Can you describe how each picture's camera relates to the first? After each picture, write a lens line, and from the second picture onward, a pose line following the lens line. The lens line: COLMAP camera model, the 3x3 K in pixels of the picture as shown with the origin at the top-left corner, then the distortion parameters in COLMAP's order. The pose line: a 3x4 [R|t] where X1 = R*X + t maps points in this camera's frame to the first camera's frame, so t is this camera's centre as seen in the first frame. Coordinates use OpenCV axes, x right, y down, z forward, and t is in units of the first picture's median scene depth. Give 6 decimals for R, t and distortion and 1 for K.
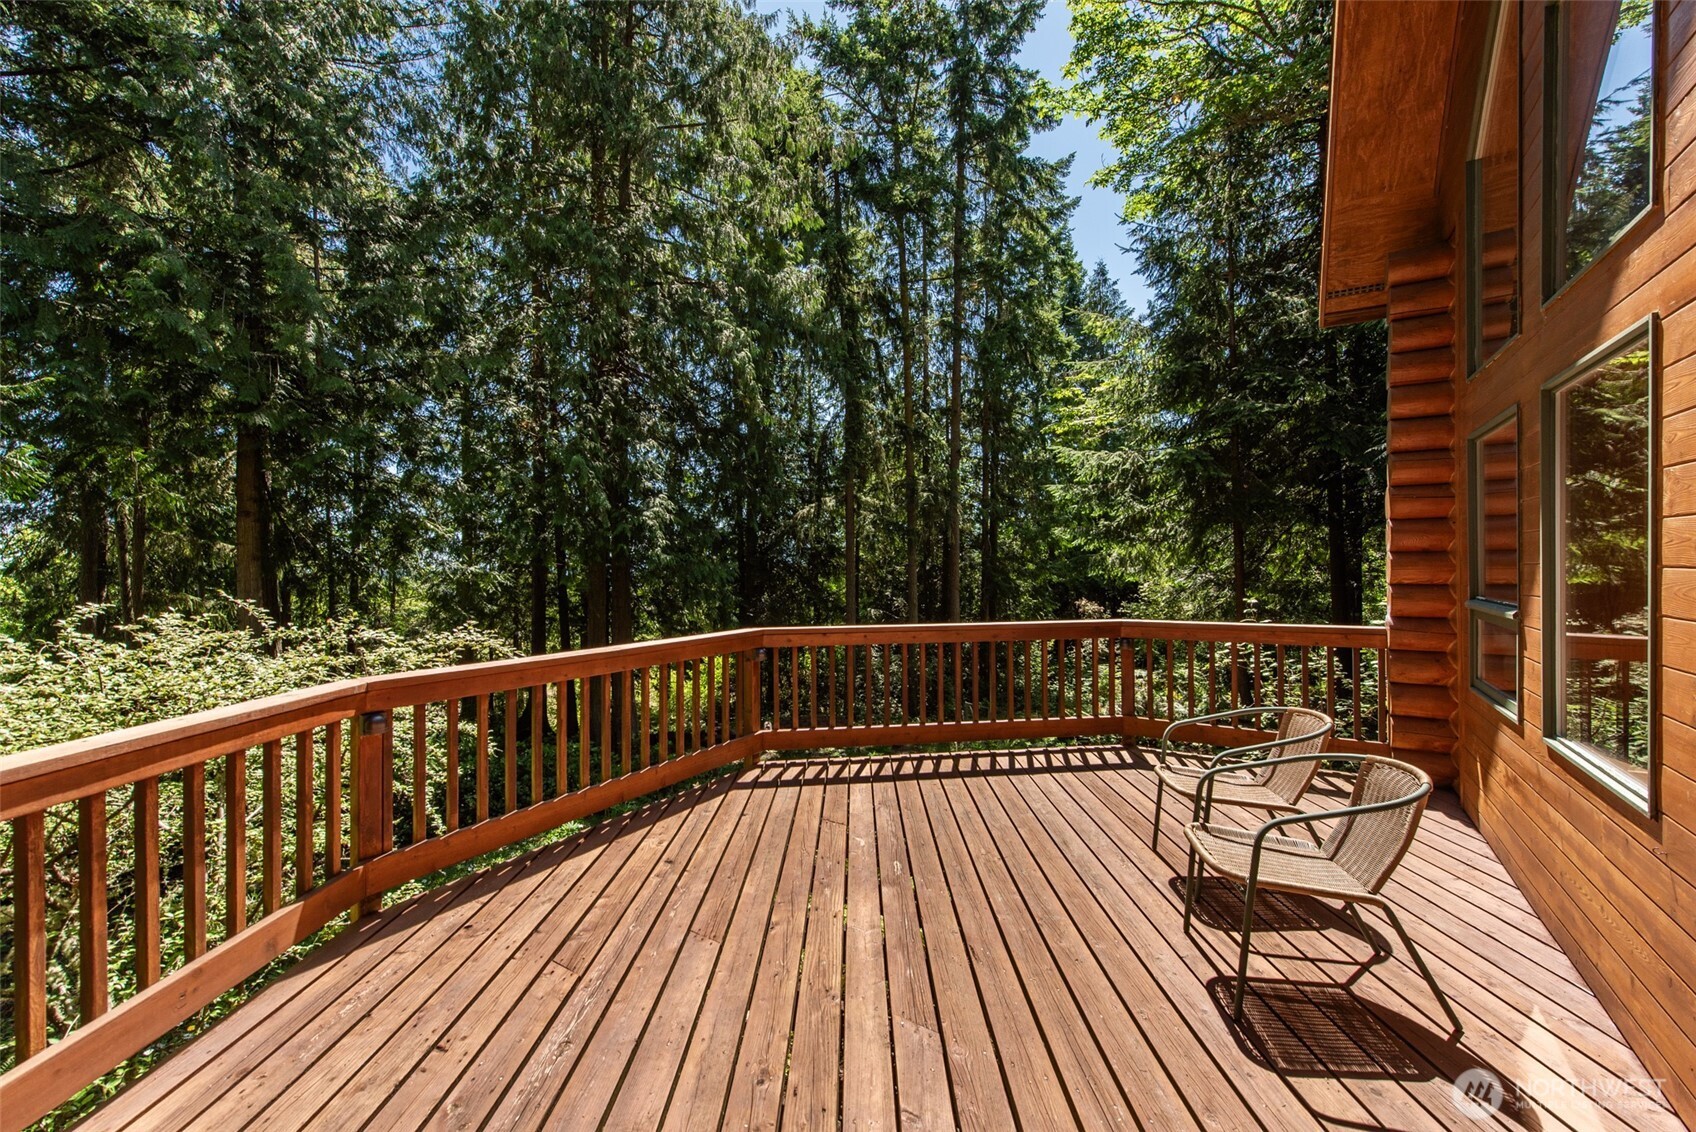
lens RADIAL K [[665.6, 0, 848.1], [0, 665.6, 570.5], [0, 0, 1]] dist [0.018601, -0.006252]
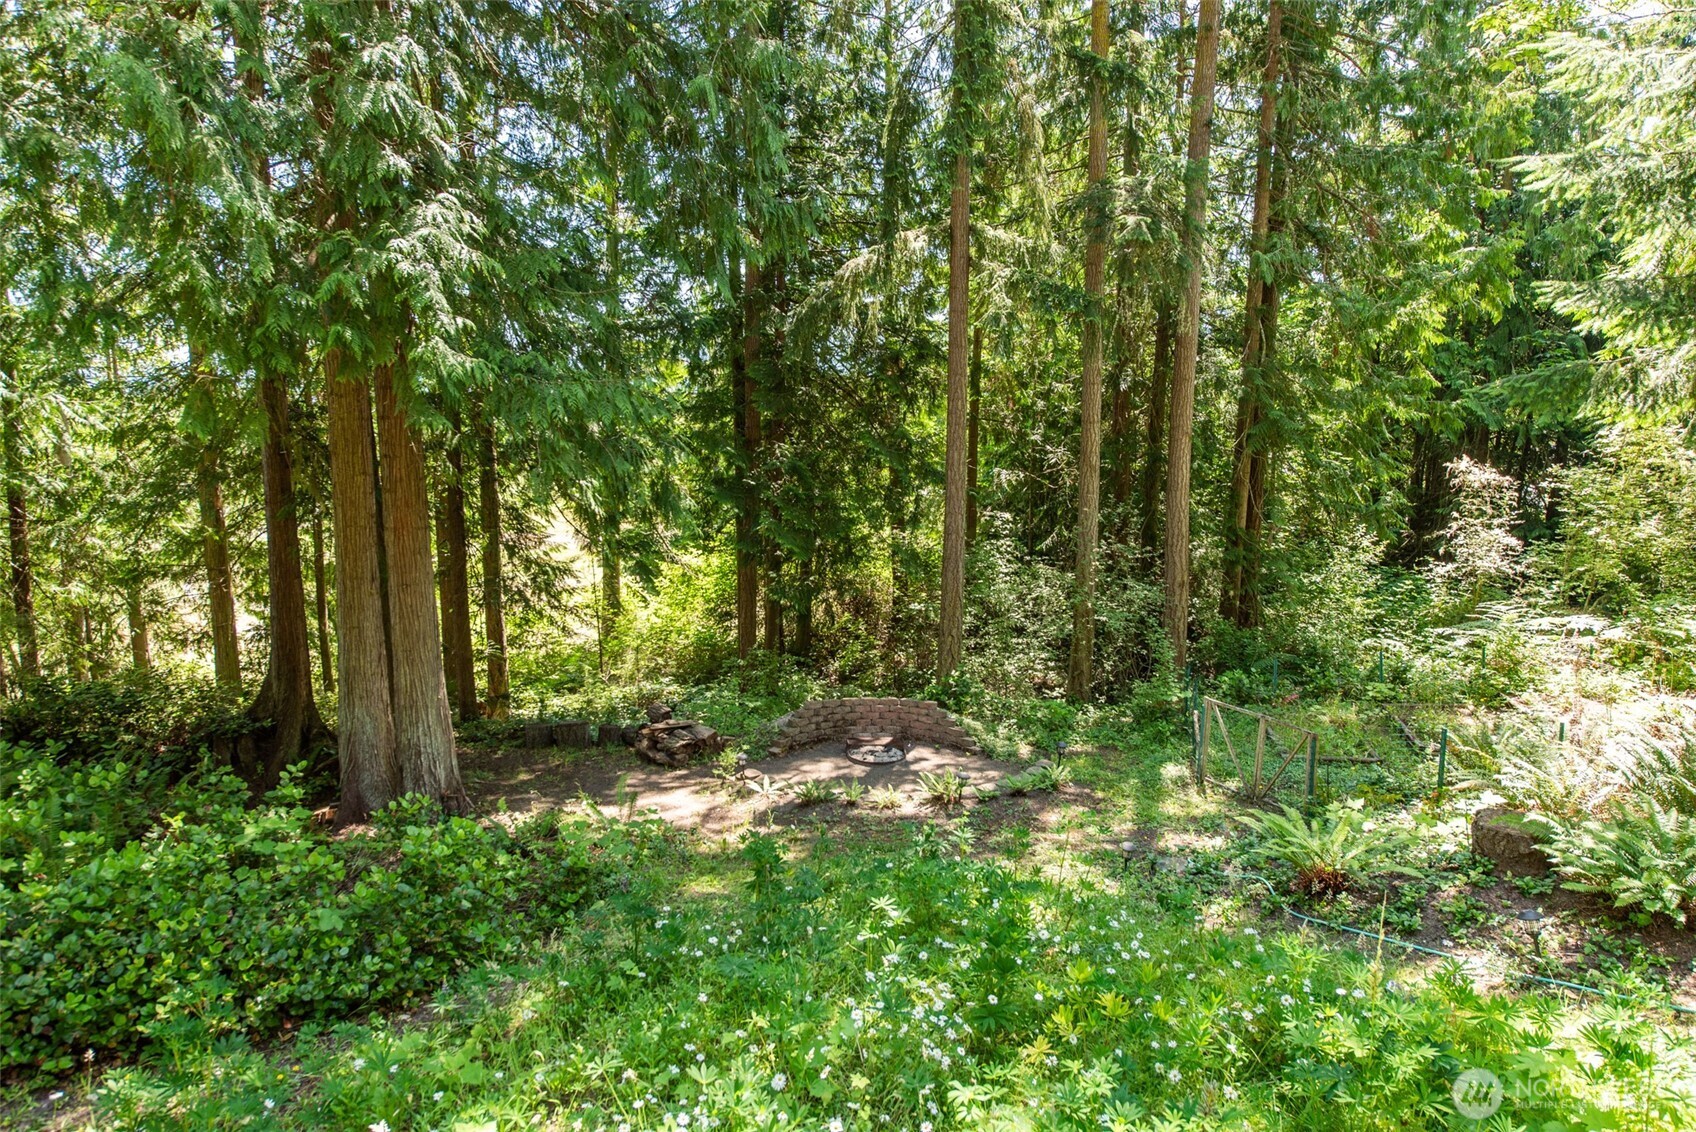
lens RADIAL K [[1113.4, 0, 848.0], [0, 1113.4, 566.0], [0, 0, 1]] dist [0.031122, -0.021580]
pose [[0.994416, 0.024515, -0.102645, 0.009956], [-0.007756, 0.986991, 0.160587, -0.004931], [0.105246, -0.158895, 0.981670, 0.198439]]
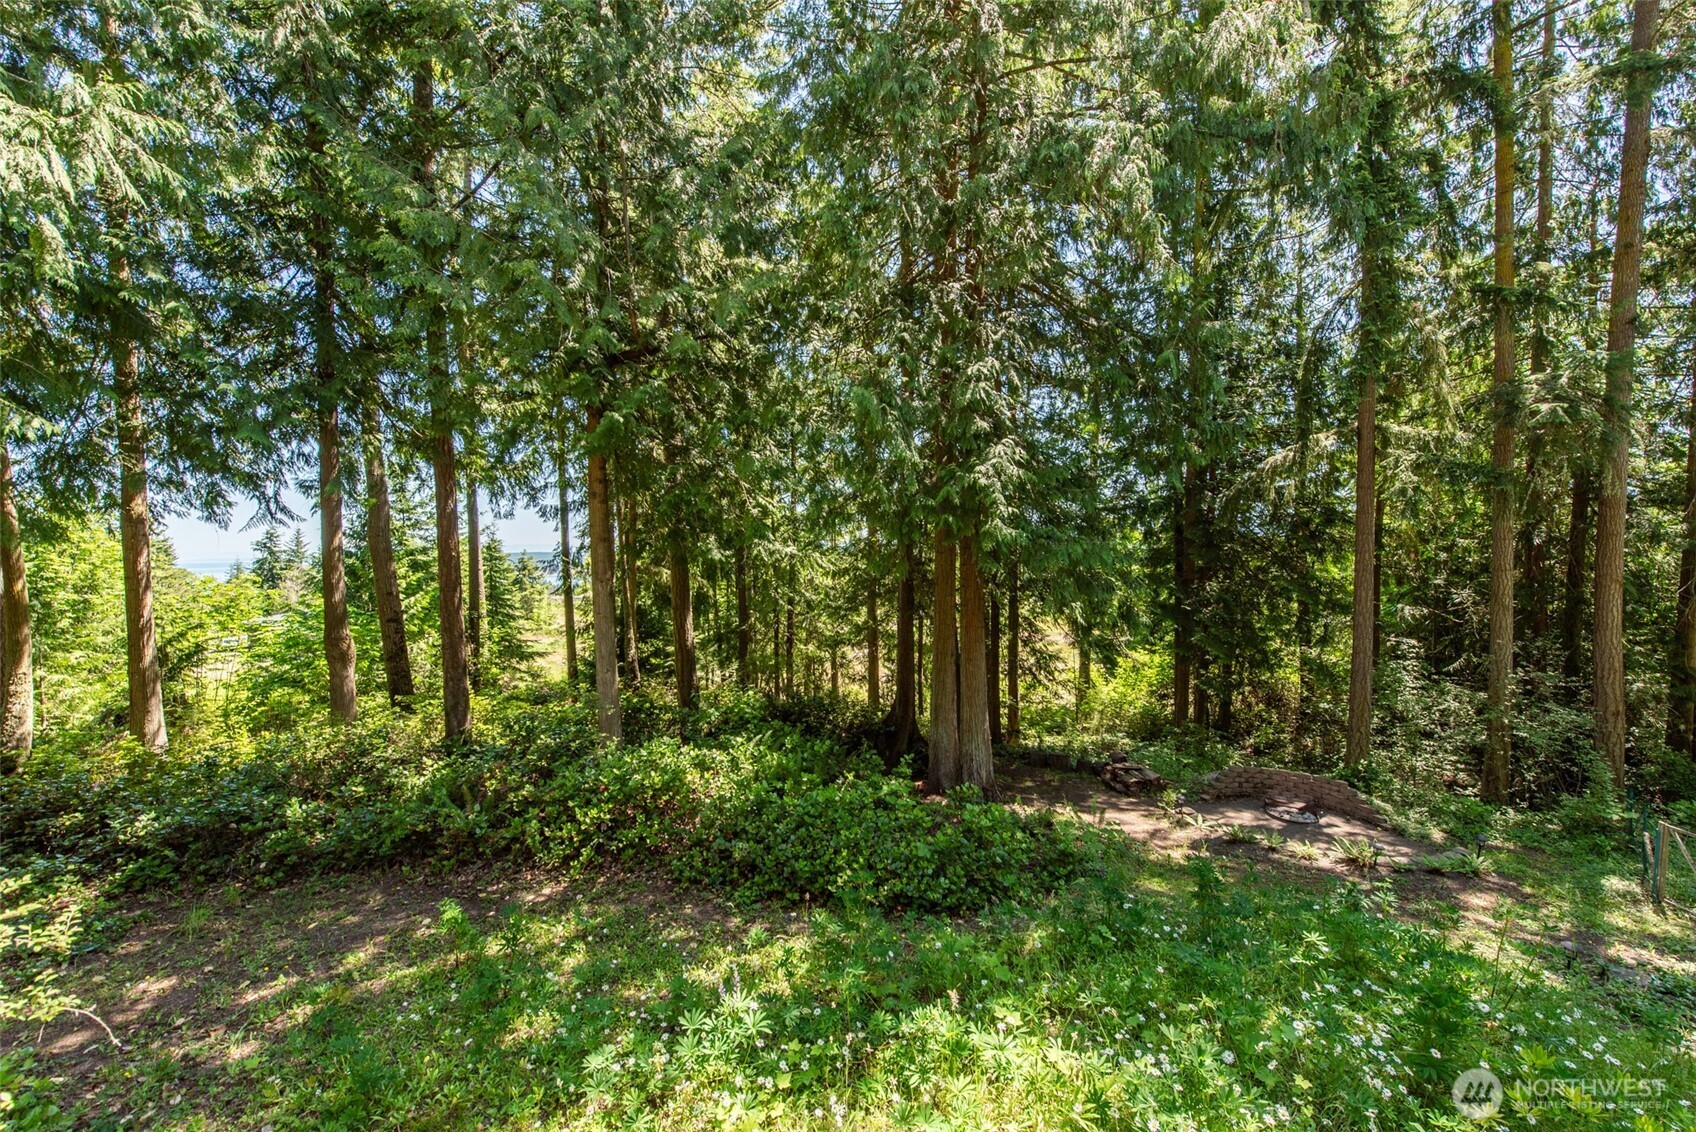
lens RADIAL K [[665.6, 0, 848.1], [0, 665.6, 570.5], [0, 0, 1]] dist [0.018601, -0.006252]
pose [[0.793869, 0.020564, -0.607741, 0.001974], [0.004063, 0.999226, 0.039118, -0.004773], [0.608076, -0.033524, 0.793171, 0.199861]]
